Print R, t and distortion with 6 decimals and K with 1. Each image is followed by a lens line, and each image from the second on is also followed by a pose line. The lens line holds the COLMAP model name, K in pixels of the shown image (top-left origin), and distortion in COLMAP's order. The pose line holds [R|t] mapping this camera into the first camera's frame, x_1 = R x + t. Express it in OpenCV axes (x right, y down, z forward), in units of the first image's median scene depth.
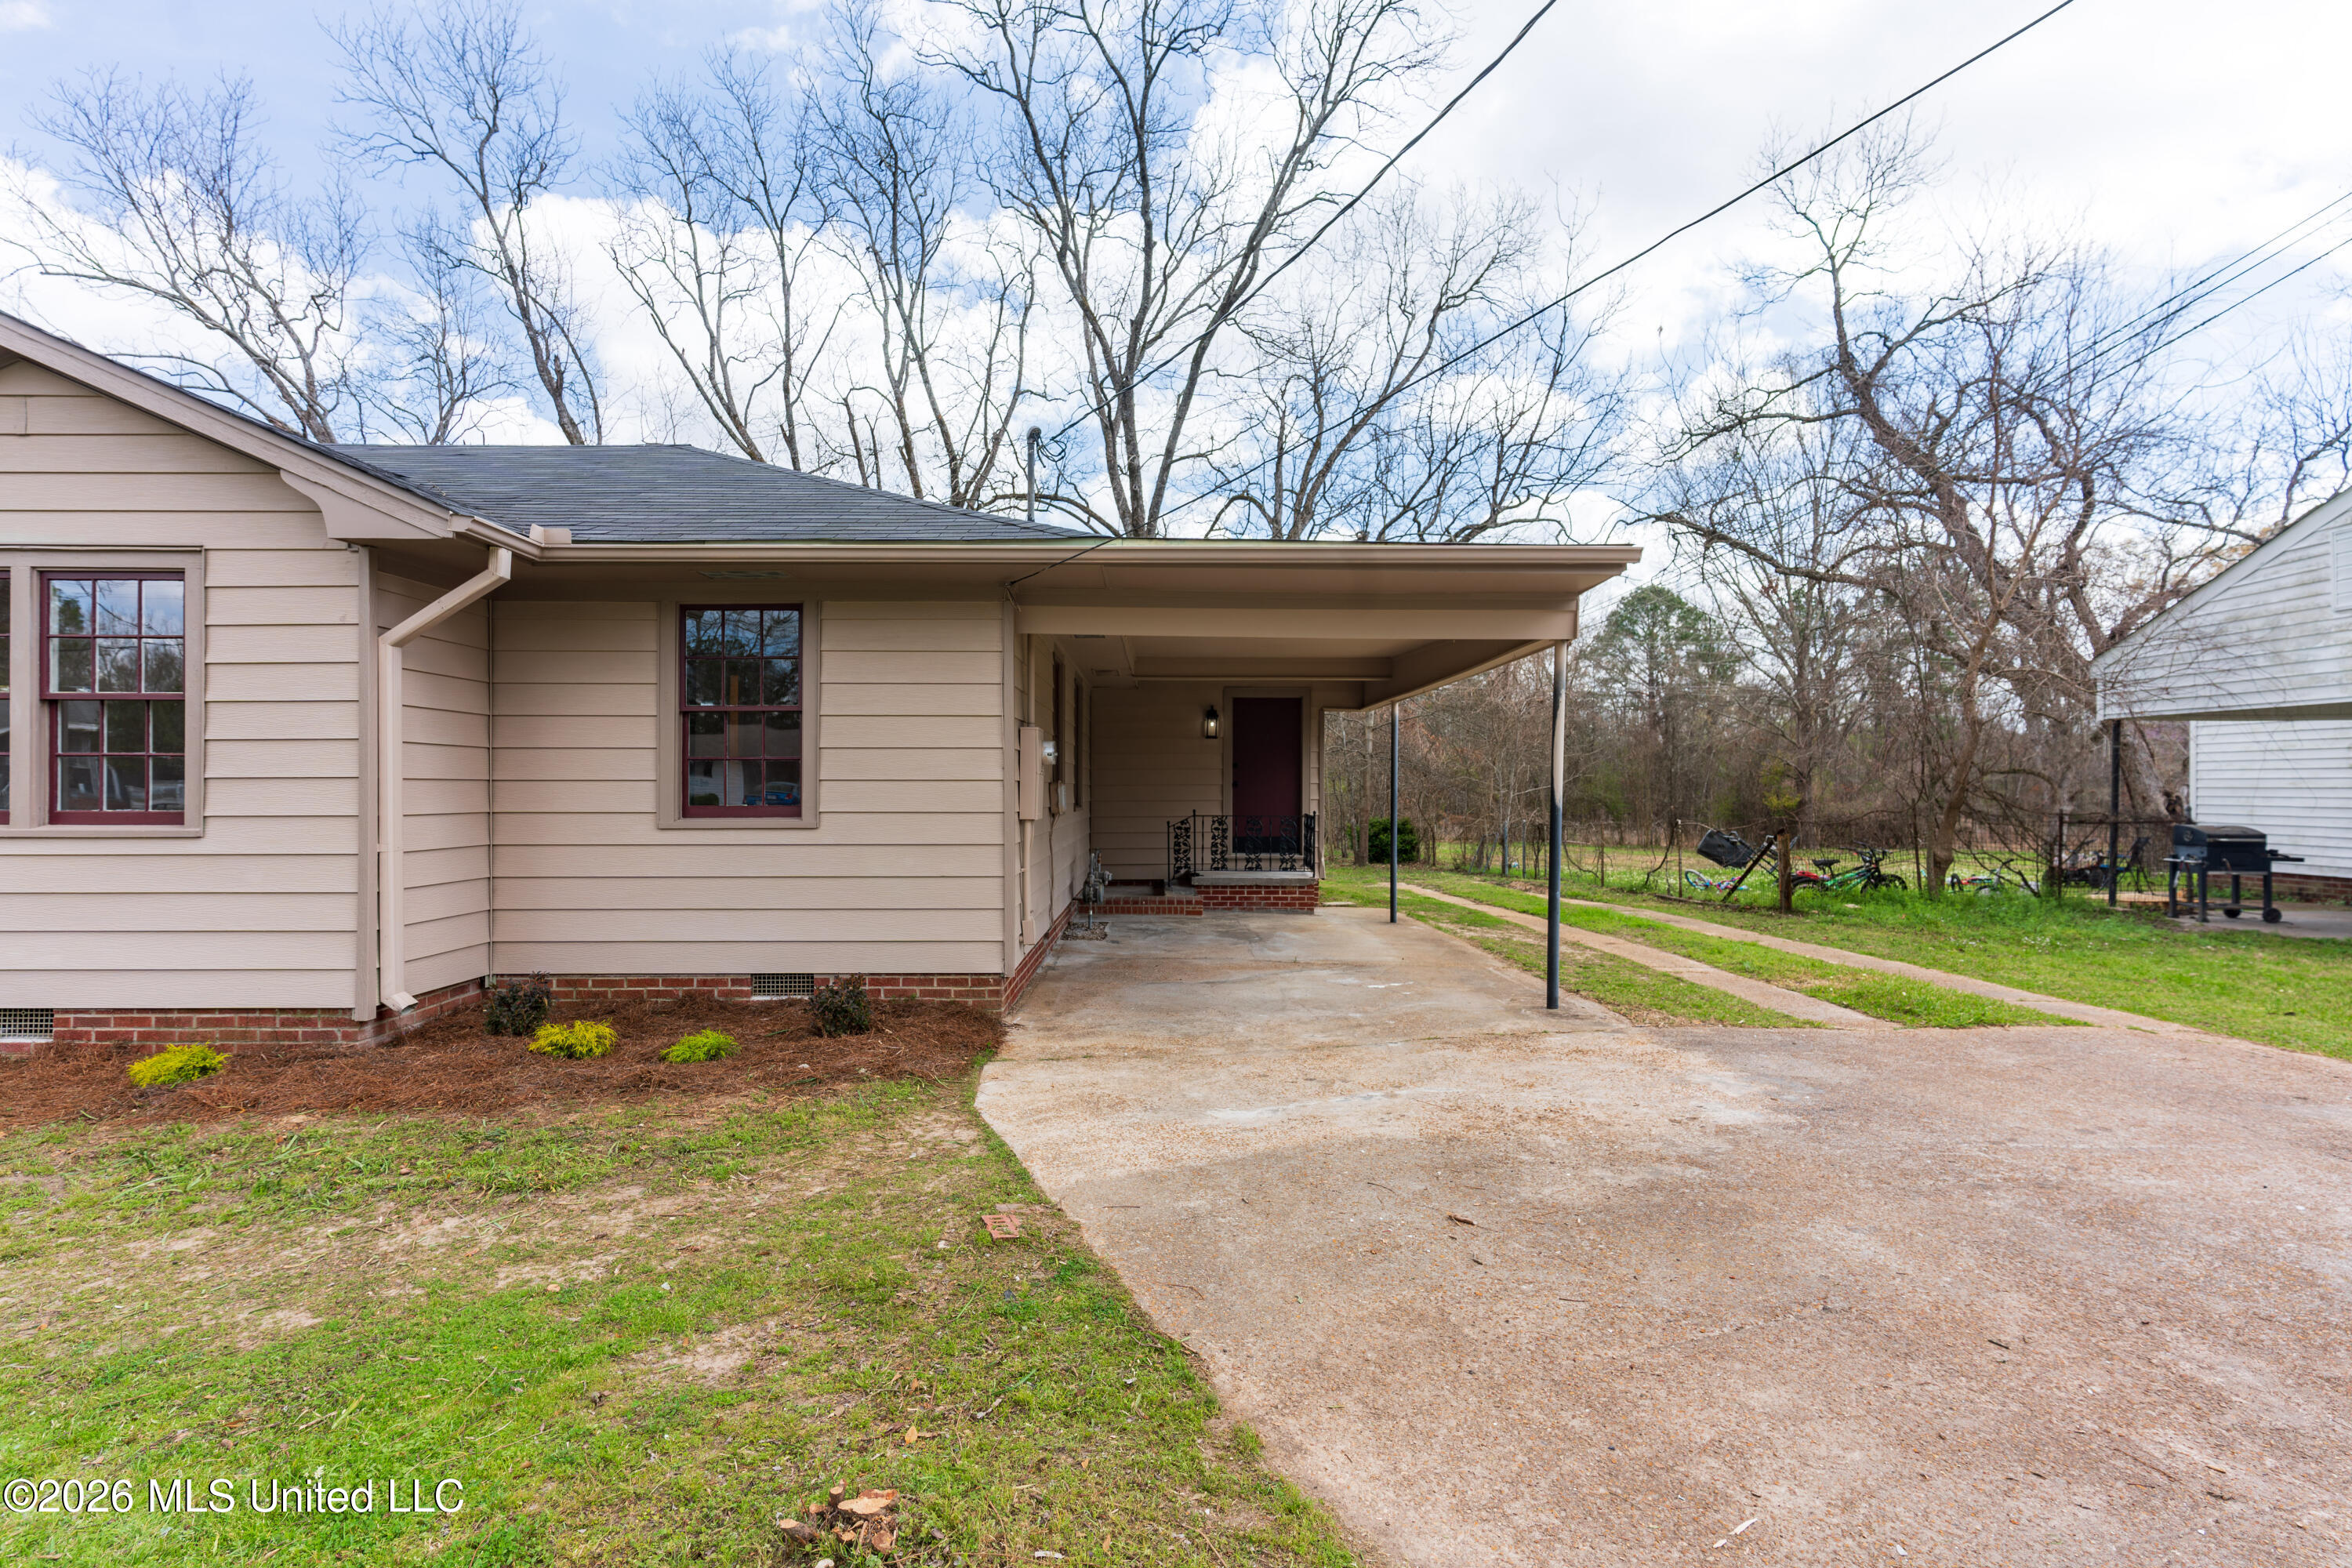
lens RADIAL K [[1141.1, 0, 1191.1], [0, 1141.1, 781.6], [0, 0, 1]] dist [0.001239, 0.001320]
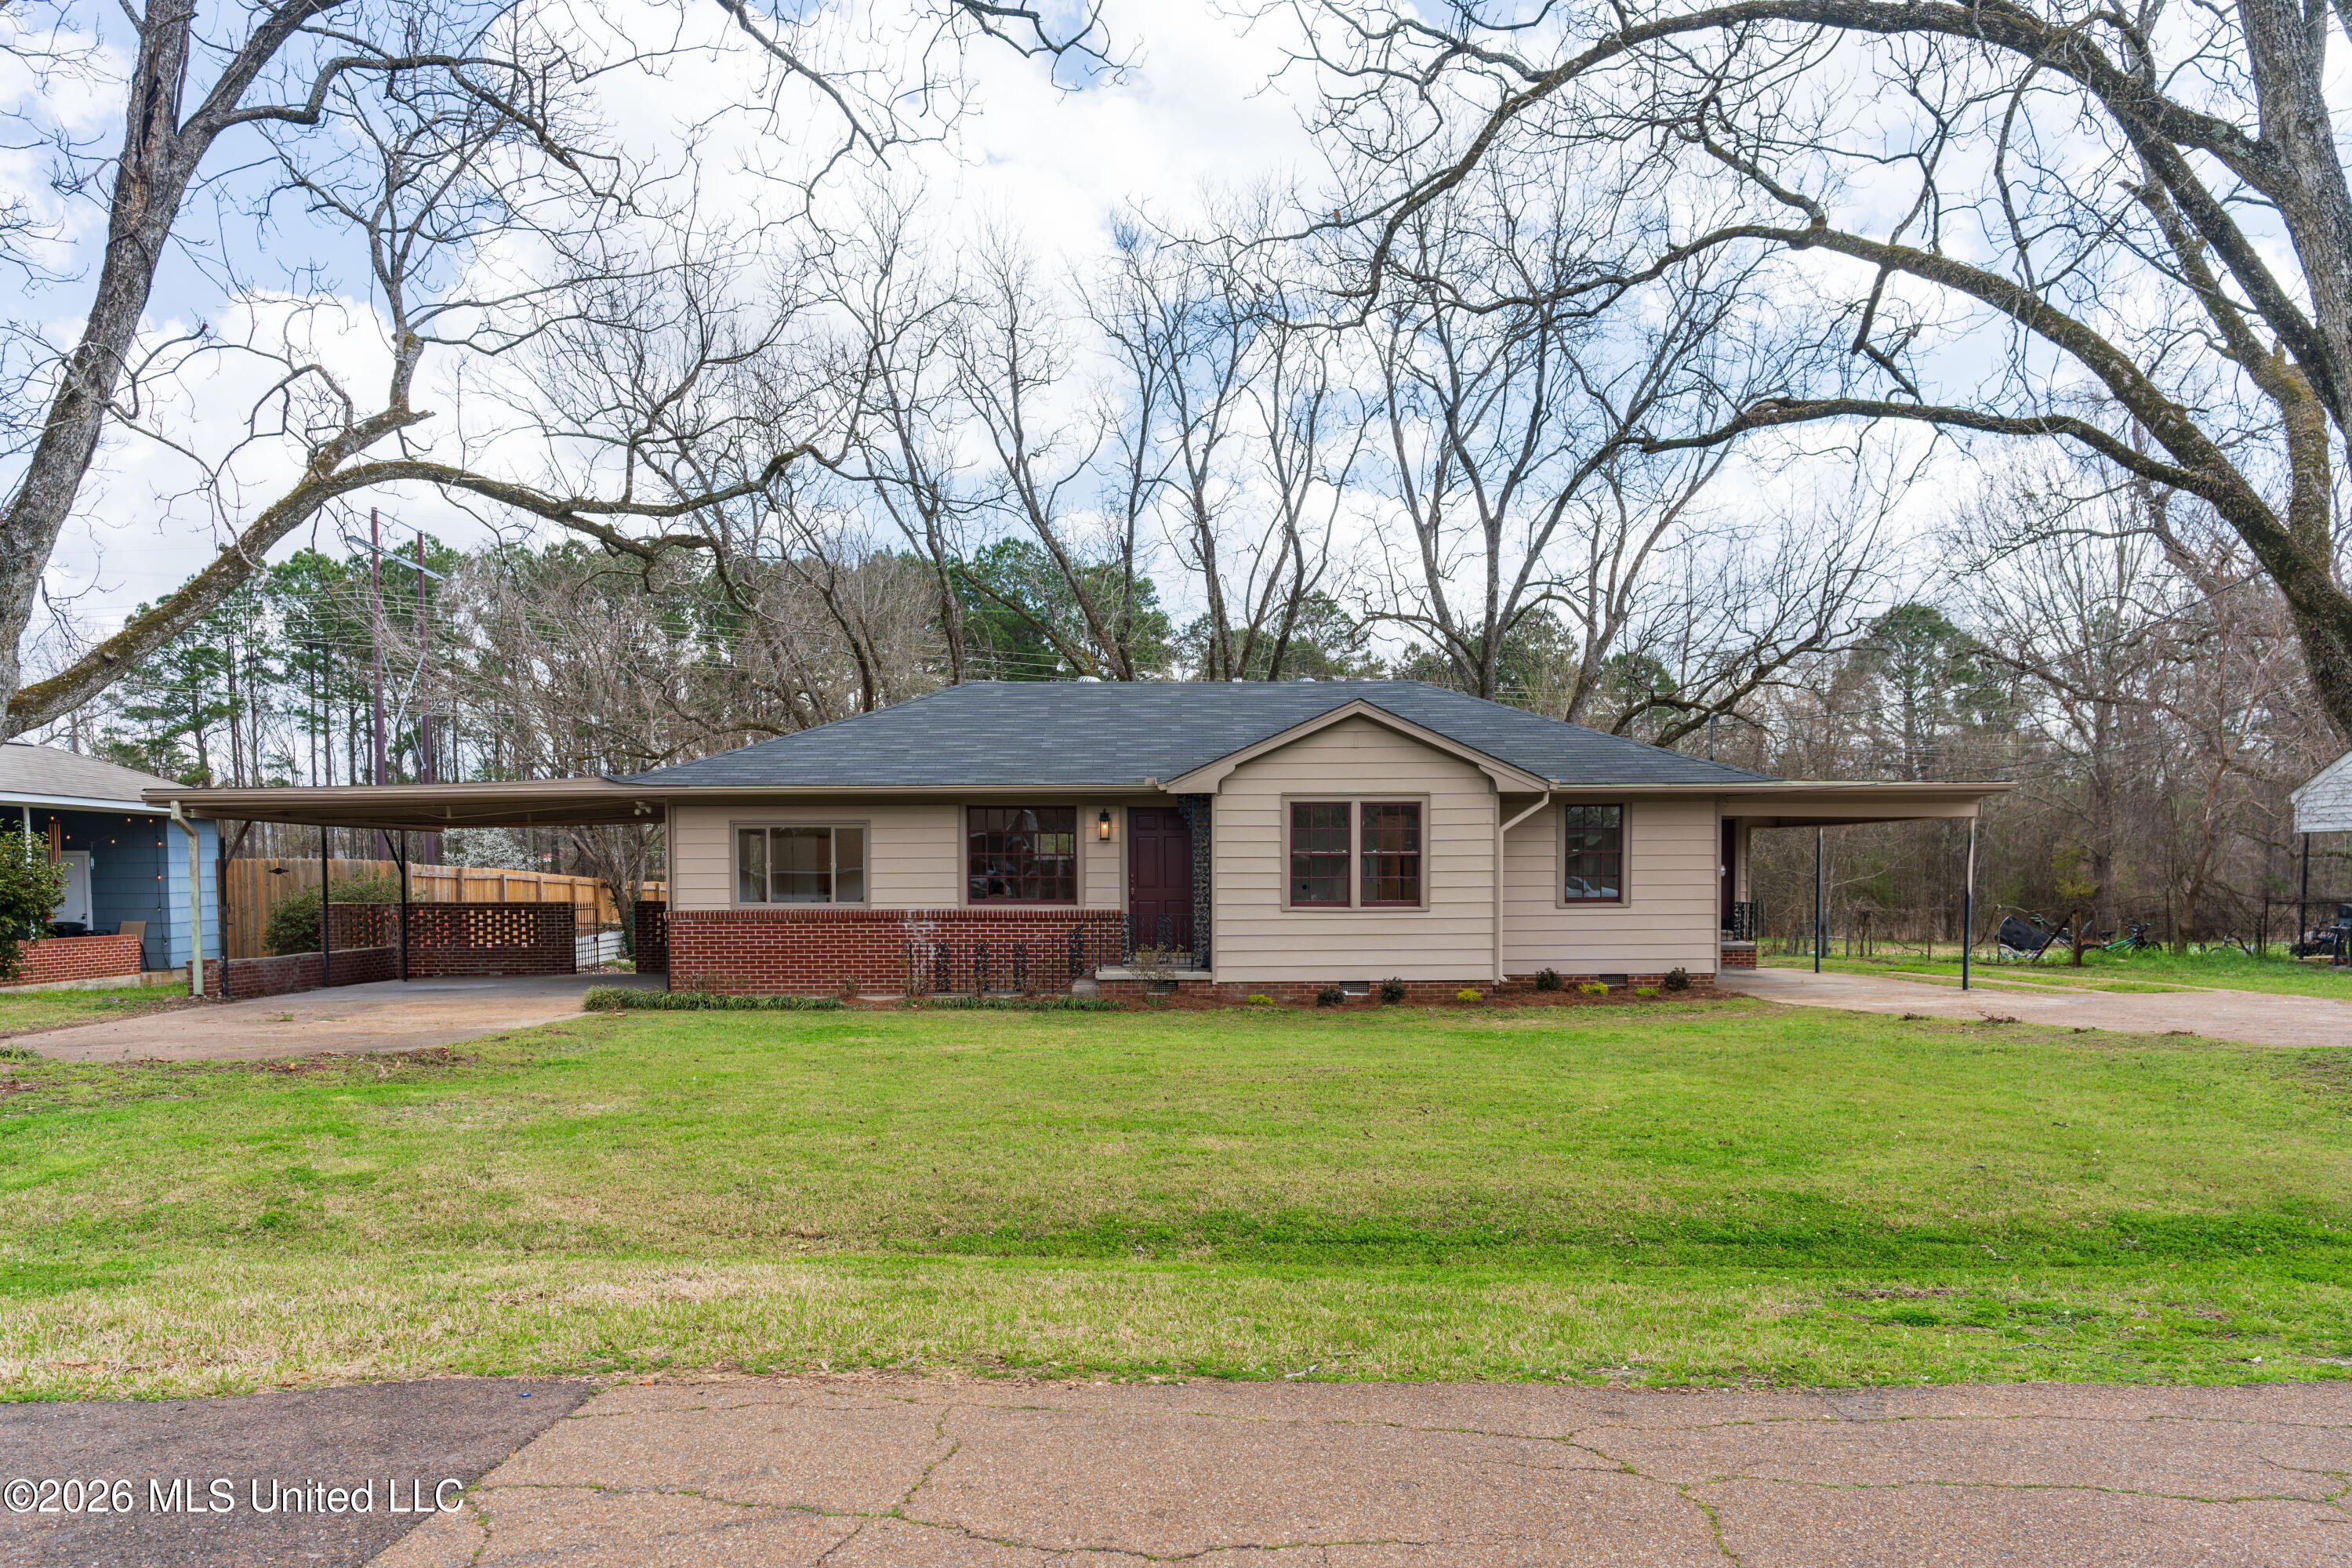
lens RADIAL K [[1722.1, 0, 1169.6], [0, 1722.1, 947.4], [0, 0, 1]] dist [0.003211, -0.006229]
pose [[0.999943, -0.007282, -0.007787, -1.171947], [0.007652, 0.998793, 0.048516, -0.048596], [0.007424, -0.048573, 0.998792, -2.275204]]
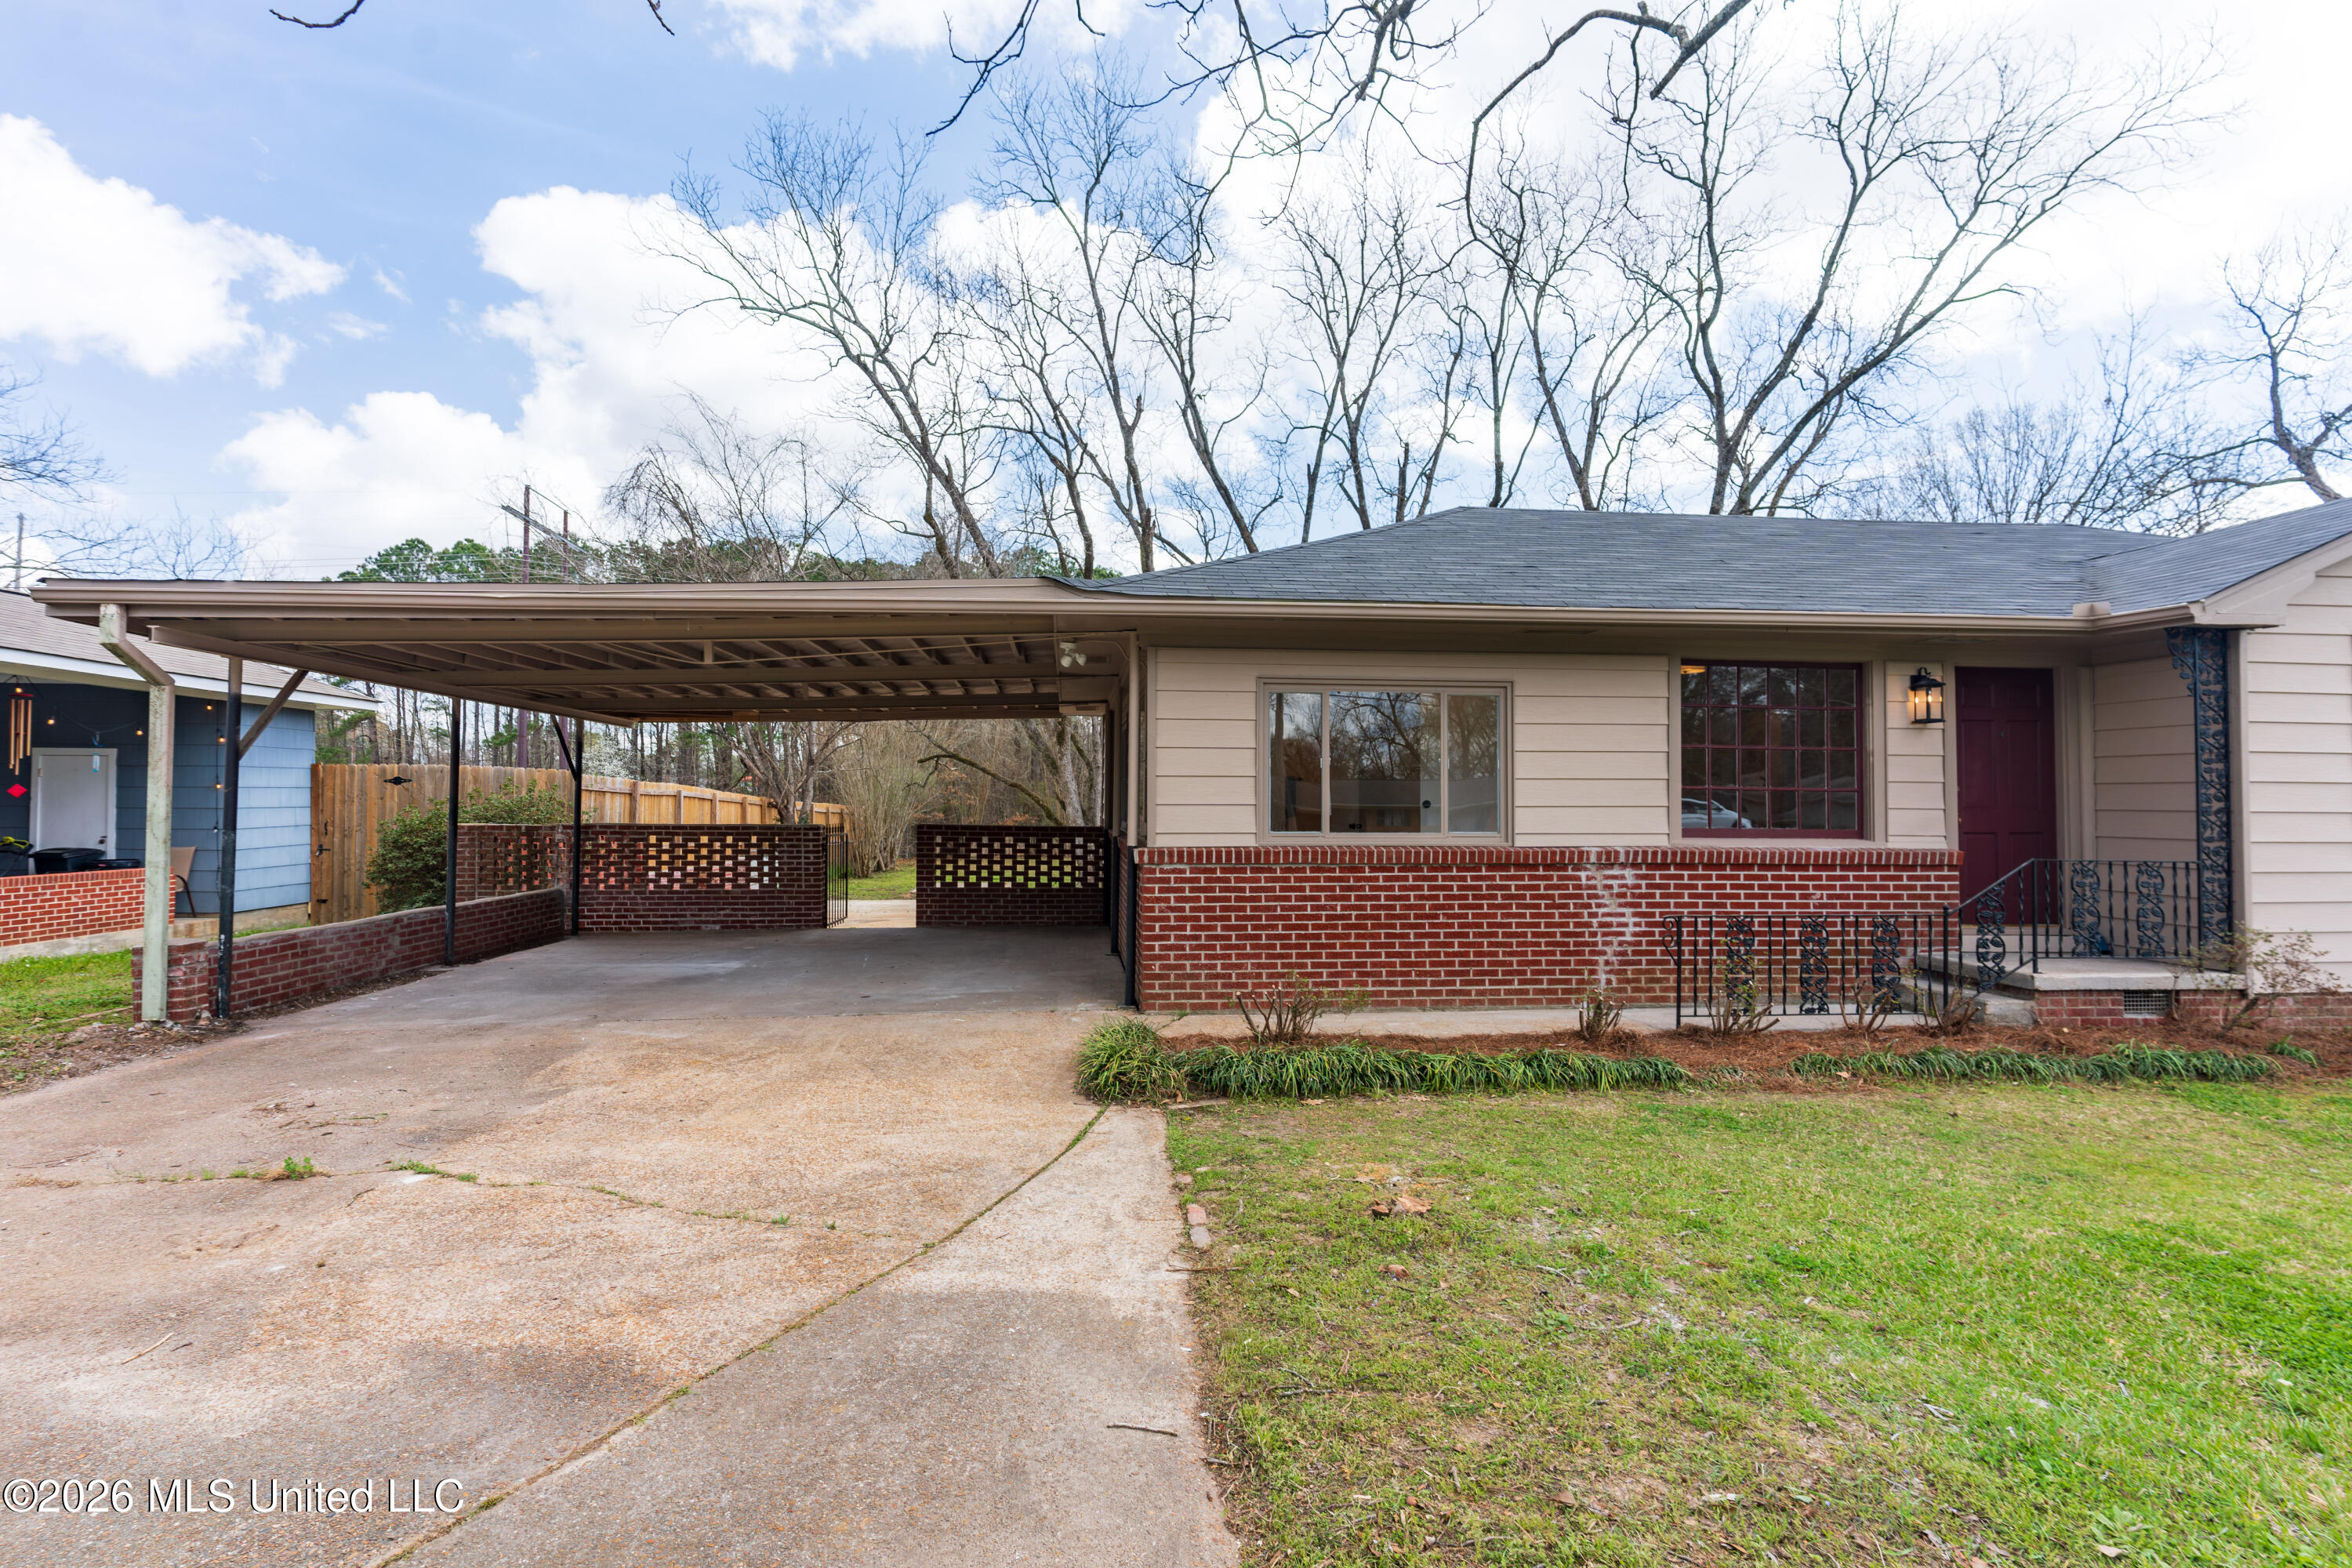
lens RADIAL K [[1141.1, 0, 1166.8], [0, 1141.1, 773.0], [0, 0, 1]] dist [0.001239, 0.001320]
pose [[0.996524, 0.002476, 0.083274, -2.210469], [-0.000759, 0.999787, -0.020636, -0.016373], [-0.083307, 0.020501, 0.996313, -0.149320]]
